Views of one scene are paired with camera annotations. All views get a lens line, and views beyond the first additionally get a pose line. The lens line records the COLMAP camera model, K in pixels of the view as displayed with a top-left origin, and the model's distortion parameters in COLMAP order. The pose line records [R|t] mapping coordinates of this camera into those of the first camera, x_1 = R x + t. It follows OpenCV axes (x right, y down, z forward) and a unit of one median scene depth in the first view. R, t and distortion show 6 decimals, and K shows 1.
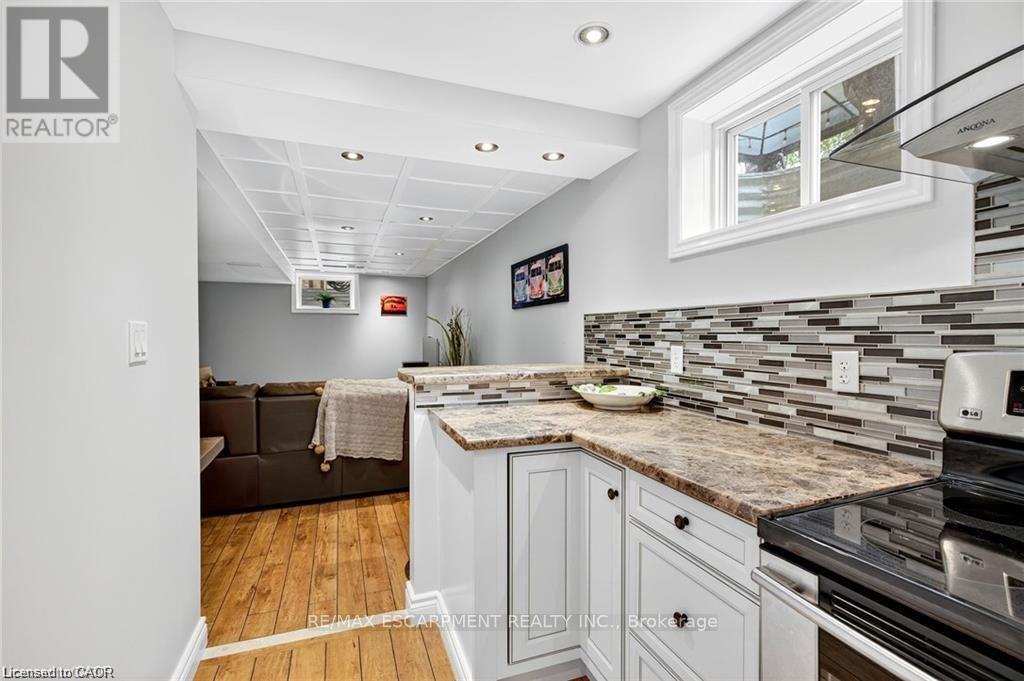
lens RADIAL K [[470.8, 0, 514.7], [0, 470.8, 339.8], [0, 0, 1]] dist [0.002817, 0.000401]
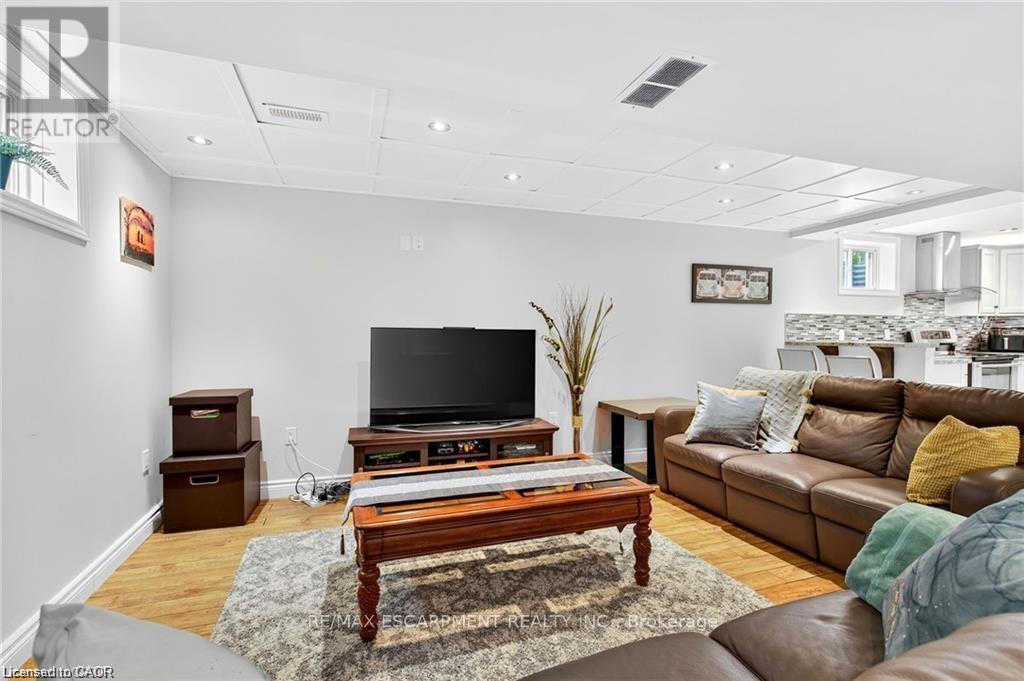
lens RADIAL K [[470.8, 0, 514.7], [0, 470.8, 339.8], [0, 0, 1]] dist [0.002817, 0.000401]
pose [[0.018011, -0.007387, 0.999811, -3.109747], [0.016626, 0.999837, 0.007087, 0.027835], [-0.999700, 0.016495, 0.018130, 3.824318]]
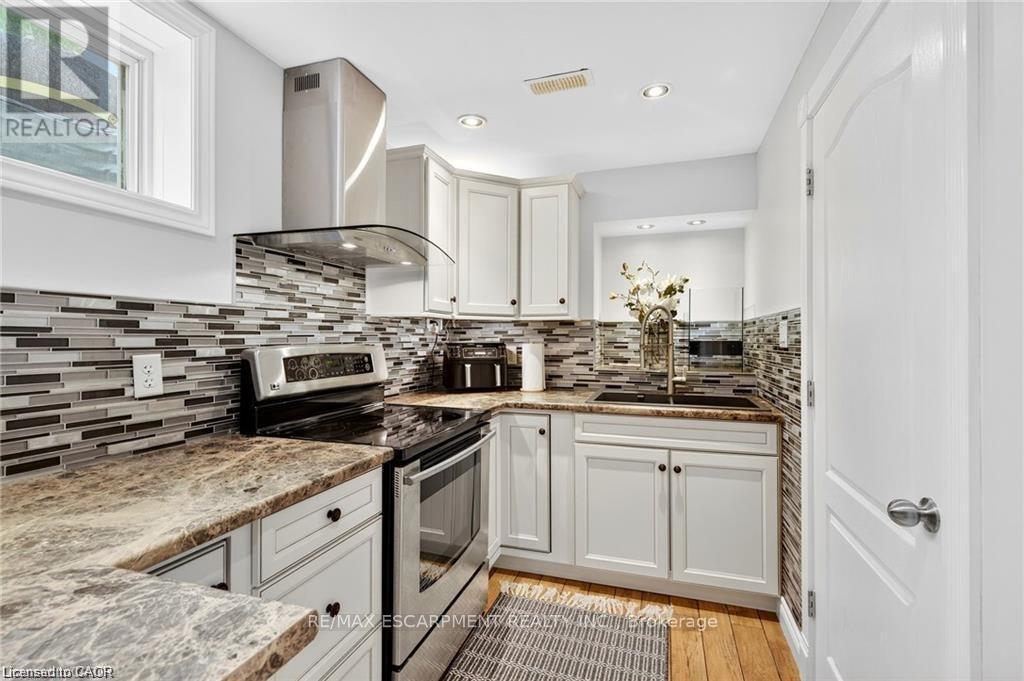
lens RADIAL K [[470.8, 0, 514.7], [0, 470.8, 339.8], [0, 0, 1]] dist [0.002817, 0.000401]
pose [[-0.783169, -0.002256, 0.621805, -0.486366], [0.005740, 0.999925, 0.010858, -0.012563], [-0.621783, 0.012073, -0.783097, 1.230792]]
